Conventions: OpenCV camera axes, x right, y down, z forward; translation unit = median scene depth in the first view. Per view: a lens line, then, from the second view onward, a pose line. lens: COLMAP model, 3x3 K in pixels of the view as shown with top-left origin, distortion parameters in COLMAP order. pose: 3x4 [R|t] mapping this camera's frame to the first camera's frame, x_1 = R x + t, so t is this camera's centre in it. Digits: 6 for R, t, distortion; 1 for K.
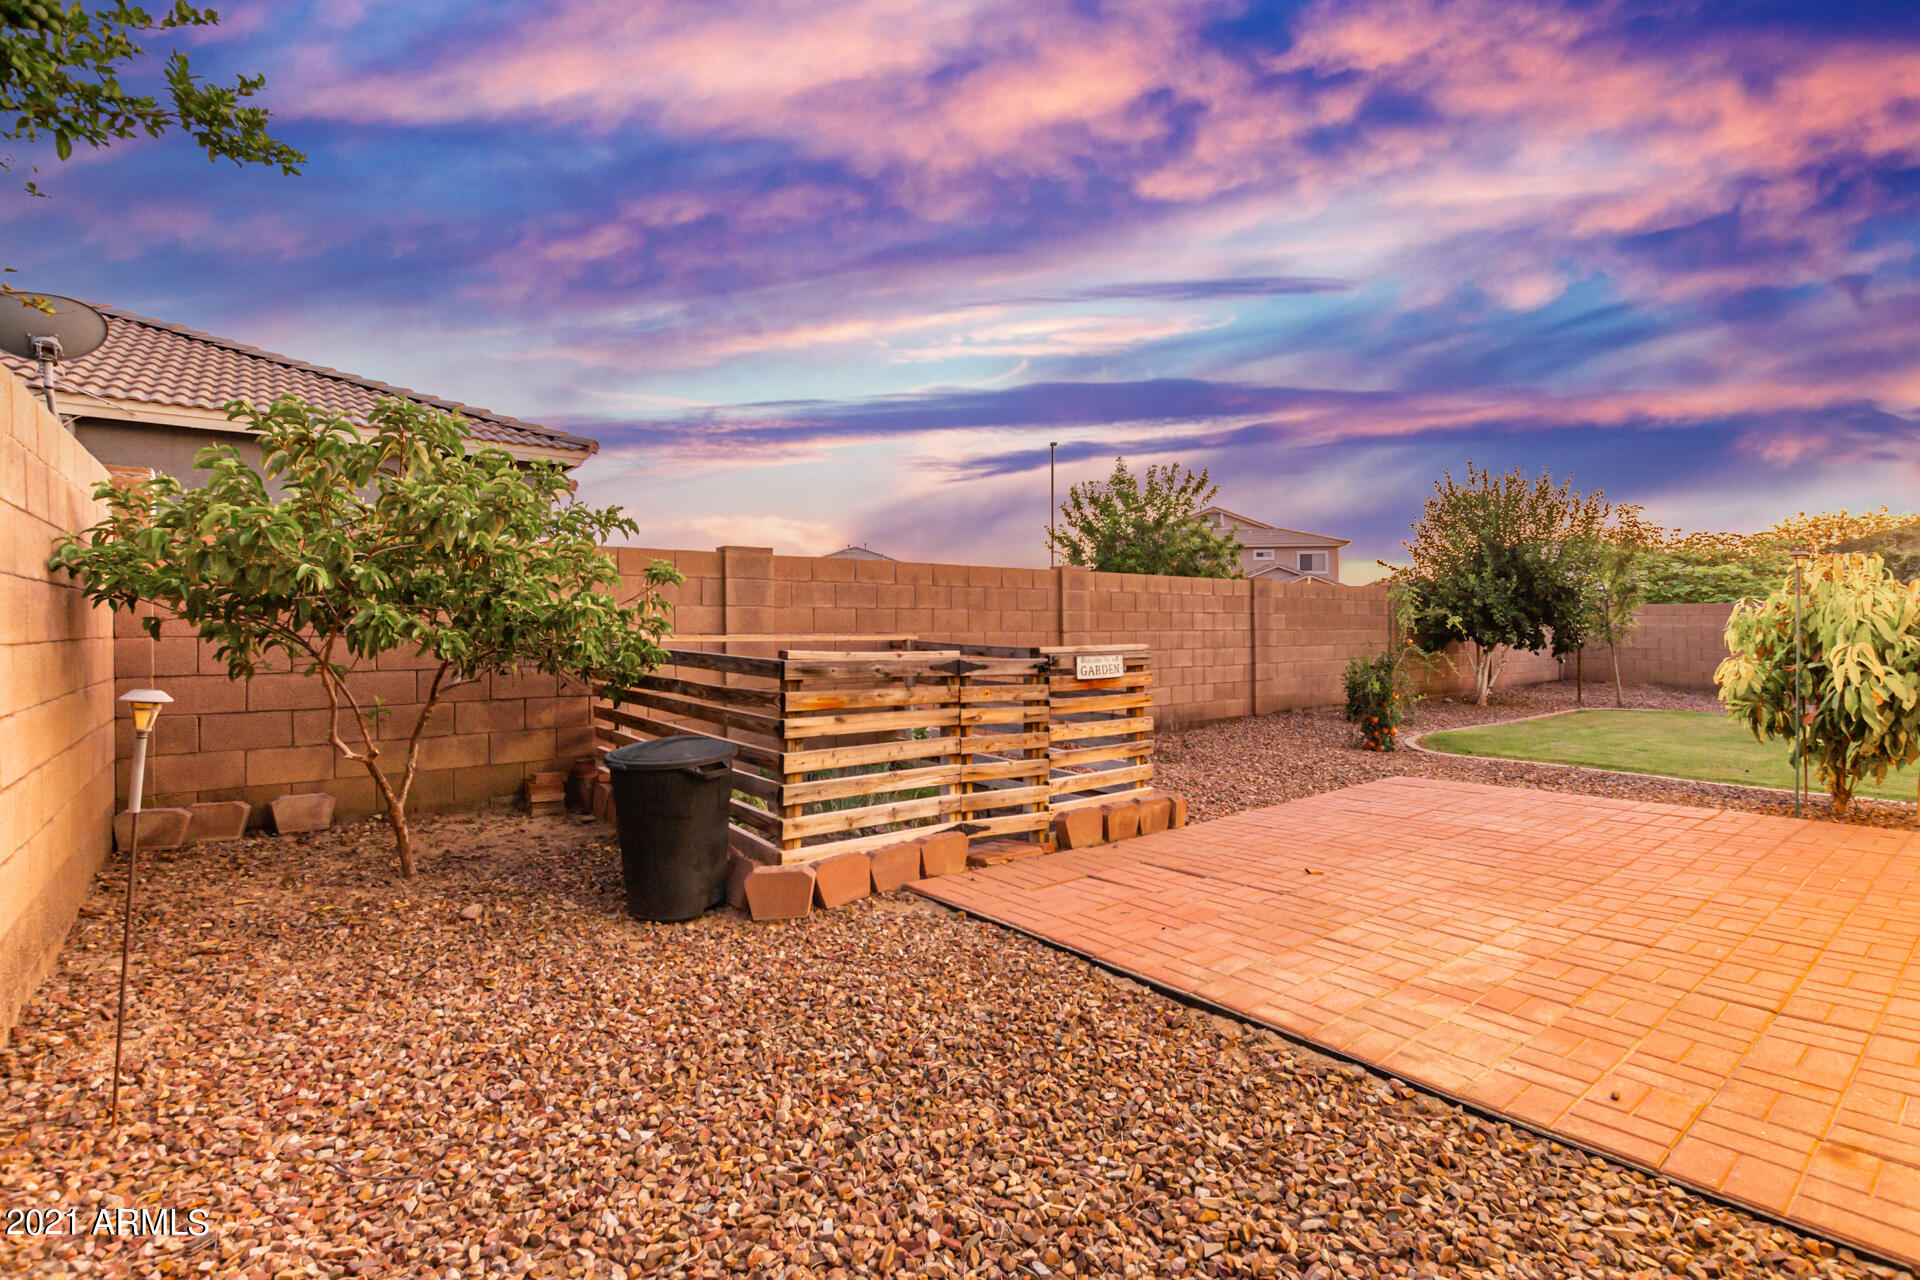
lens RADIAL K [[890.3, 0, 950.2], [0, 890.3, 644.7], [0, 0, 1]] dist [0.002859, -0.000347]
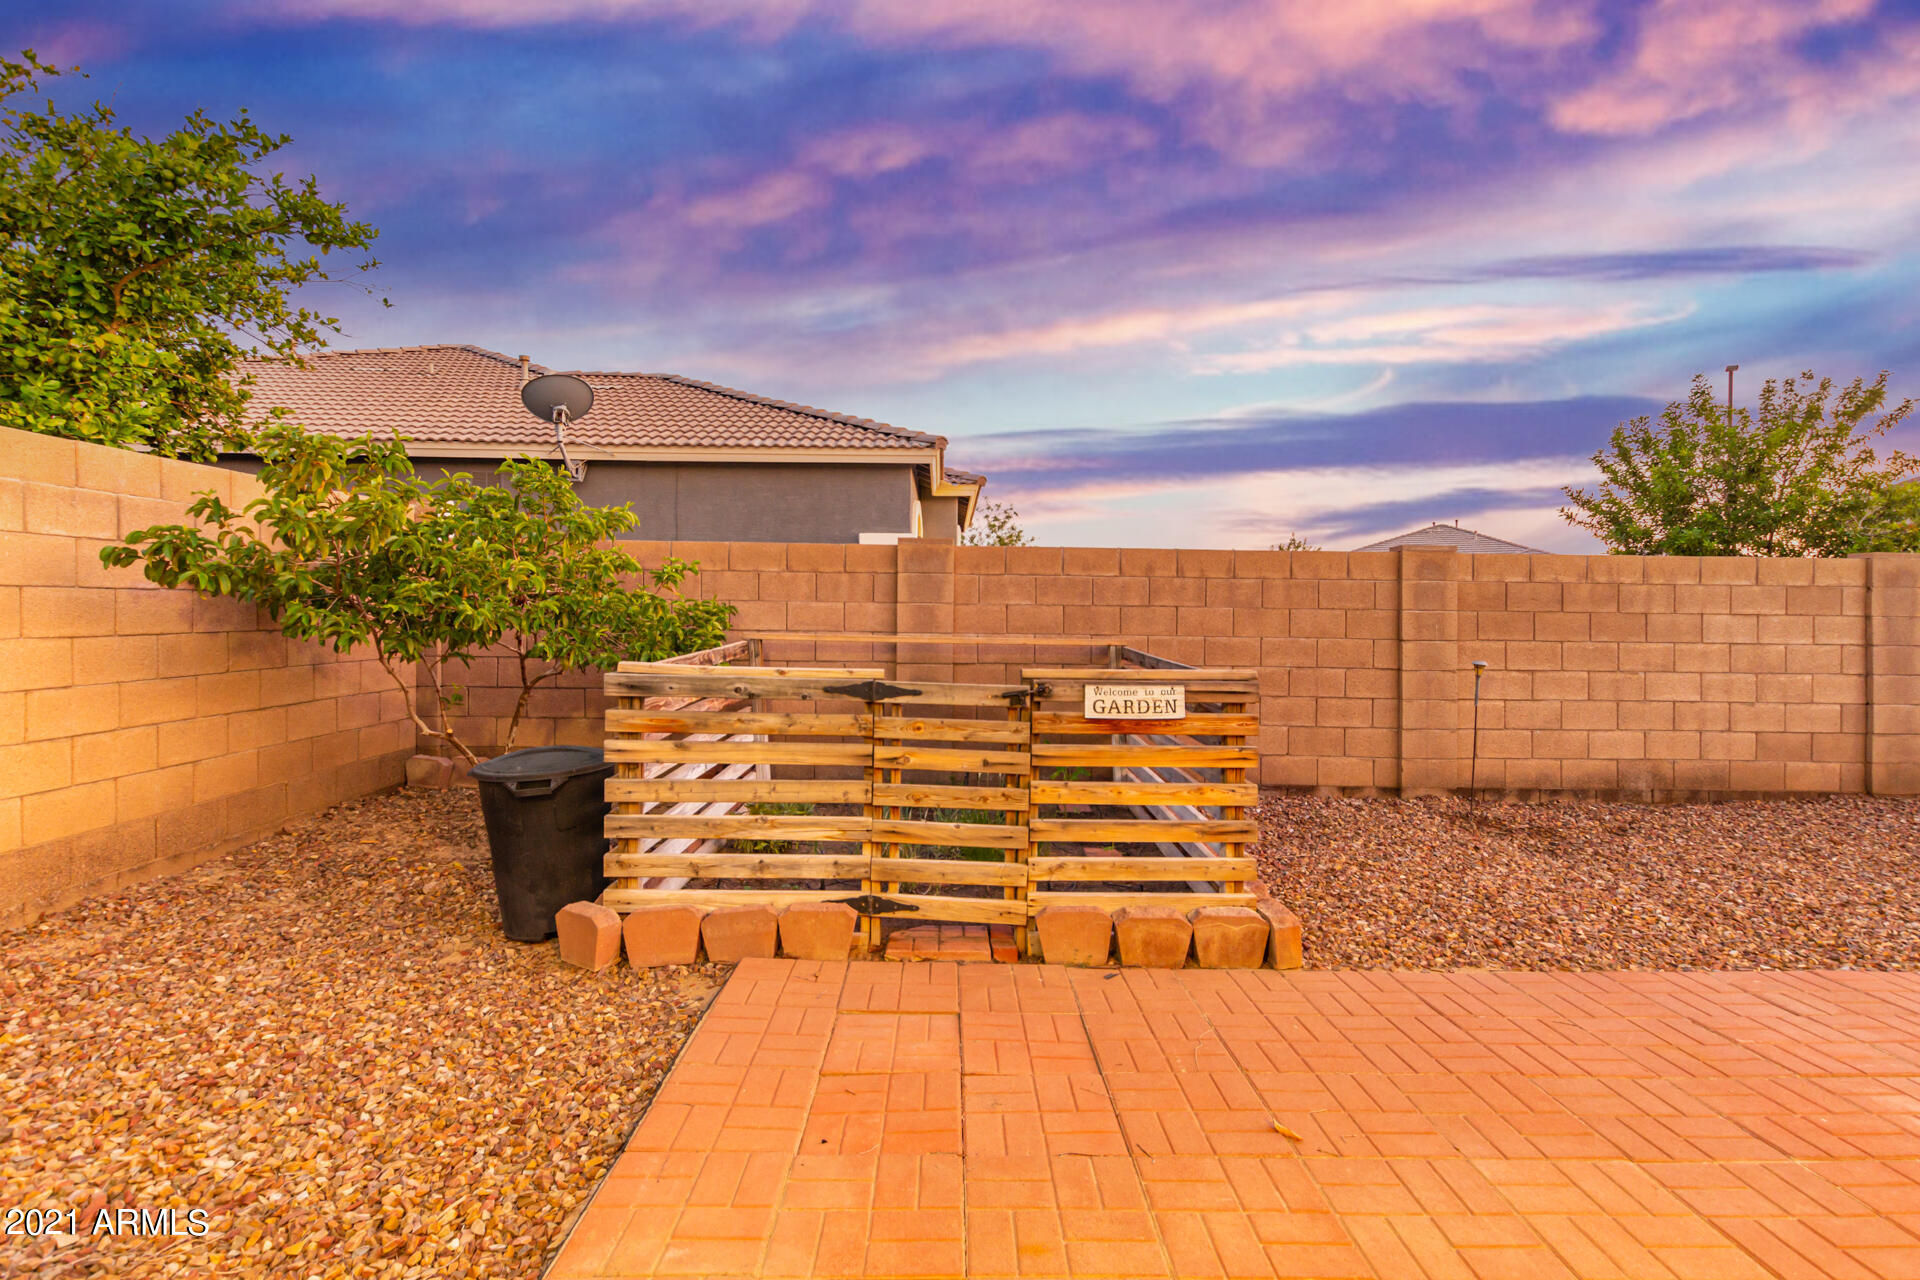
lens RADIAL K [[890.3, 0, 950.2], [0, 890.3, 644.7], [0, 0, 1]] dist [0.002859, -0.000347]
pose [[0.792980, 0.034660, -0.608261, 0.516243], [-0.026665, 0.999398, 0.022186, -0.032389], [0.608664, -0.001374, 0.793427, 0.431585]]
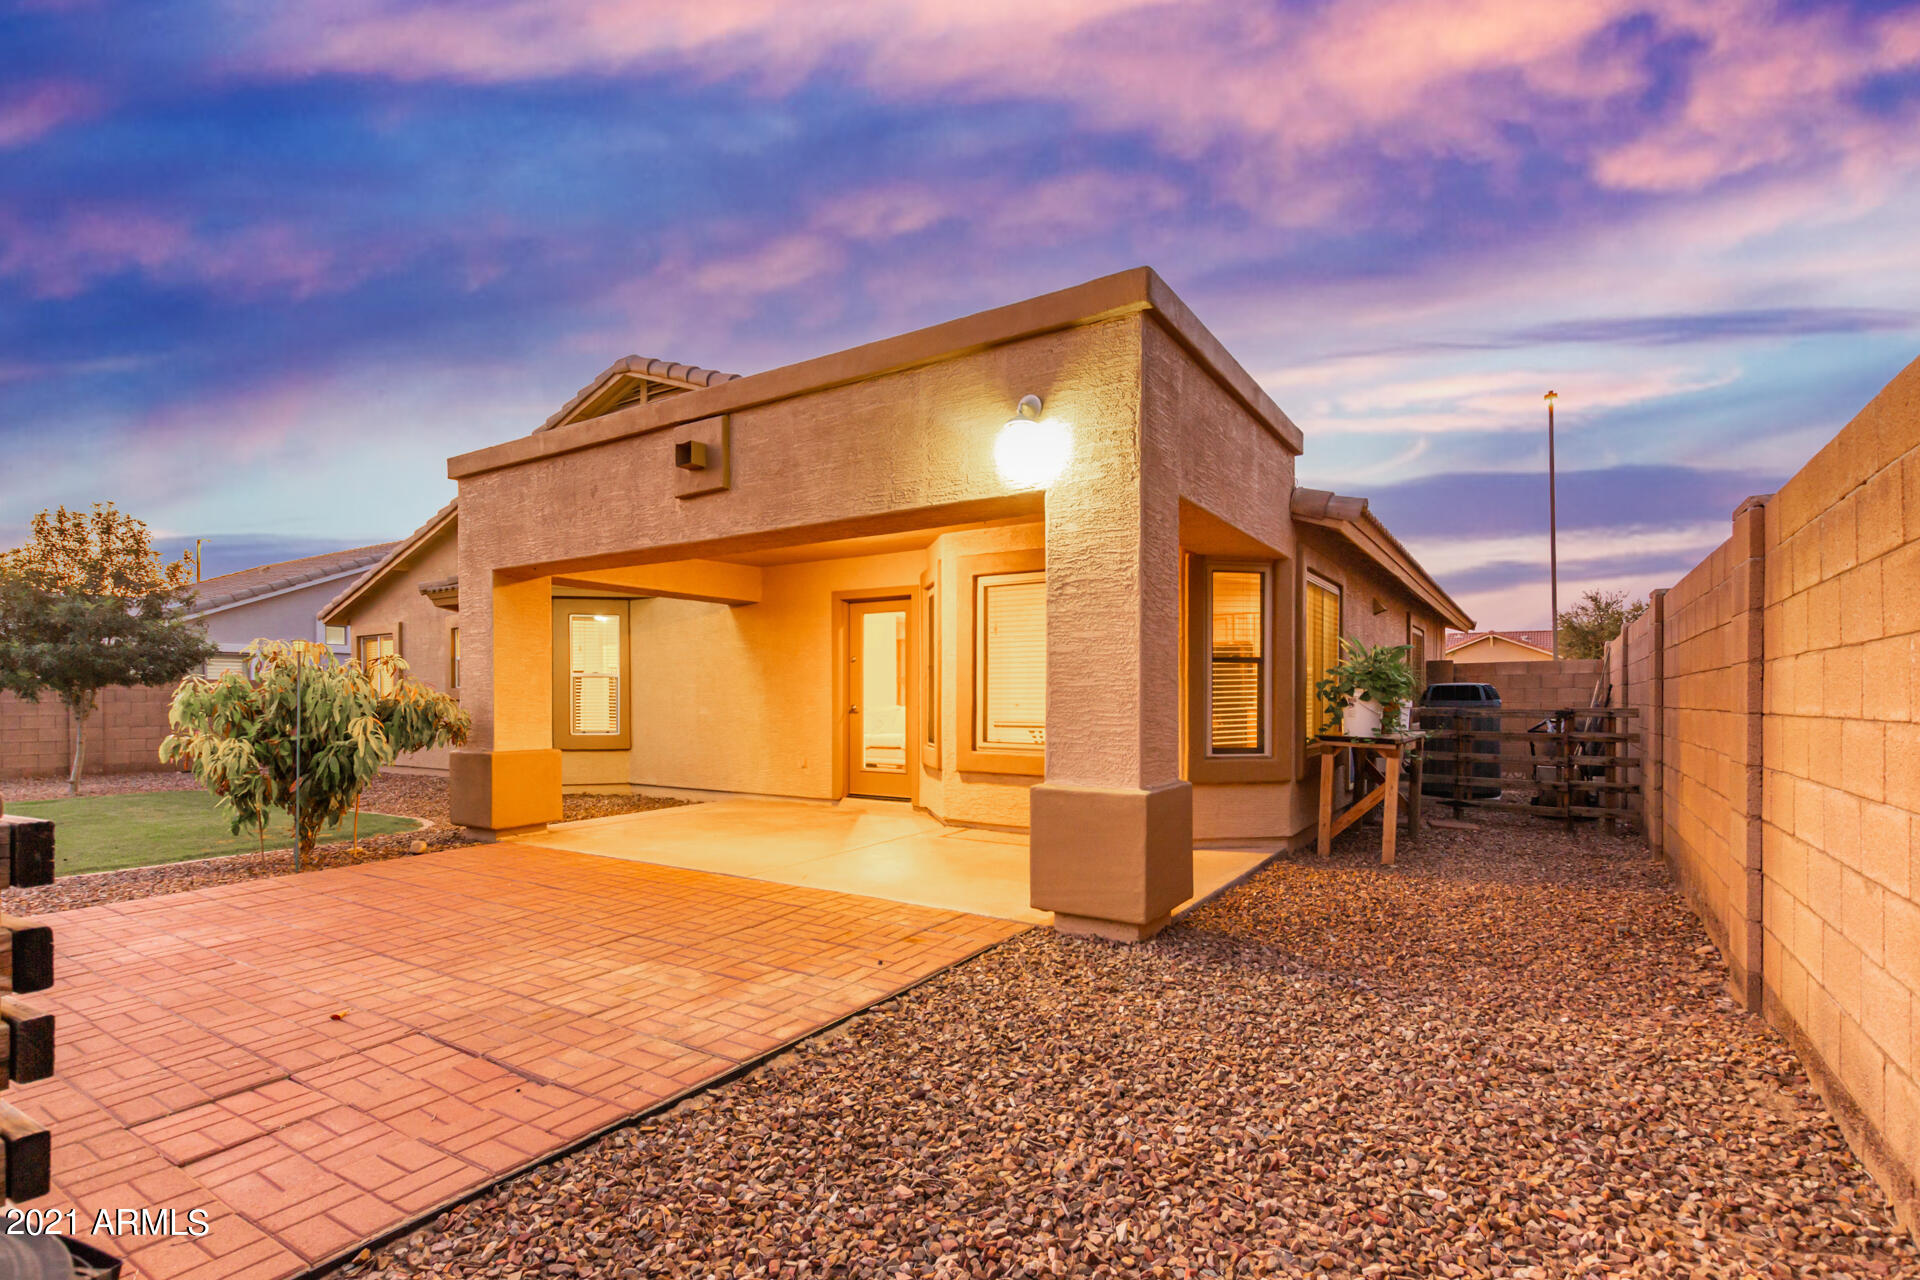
lens RADIAL K [[890.3, 0, 950.2], [0, 890.3, 644.7], [0, 0, 1]] dist [0.002859, -0.000347]
pose [[-0.302819, 0.053939, 0.951520, -0.506422], [0.023628, 0.998515, -0.049084, -0.025945], [-0.952755, 0.007619, -0.303644, 0.662239]]
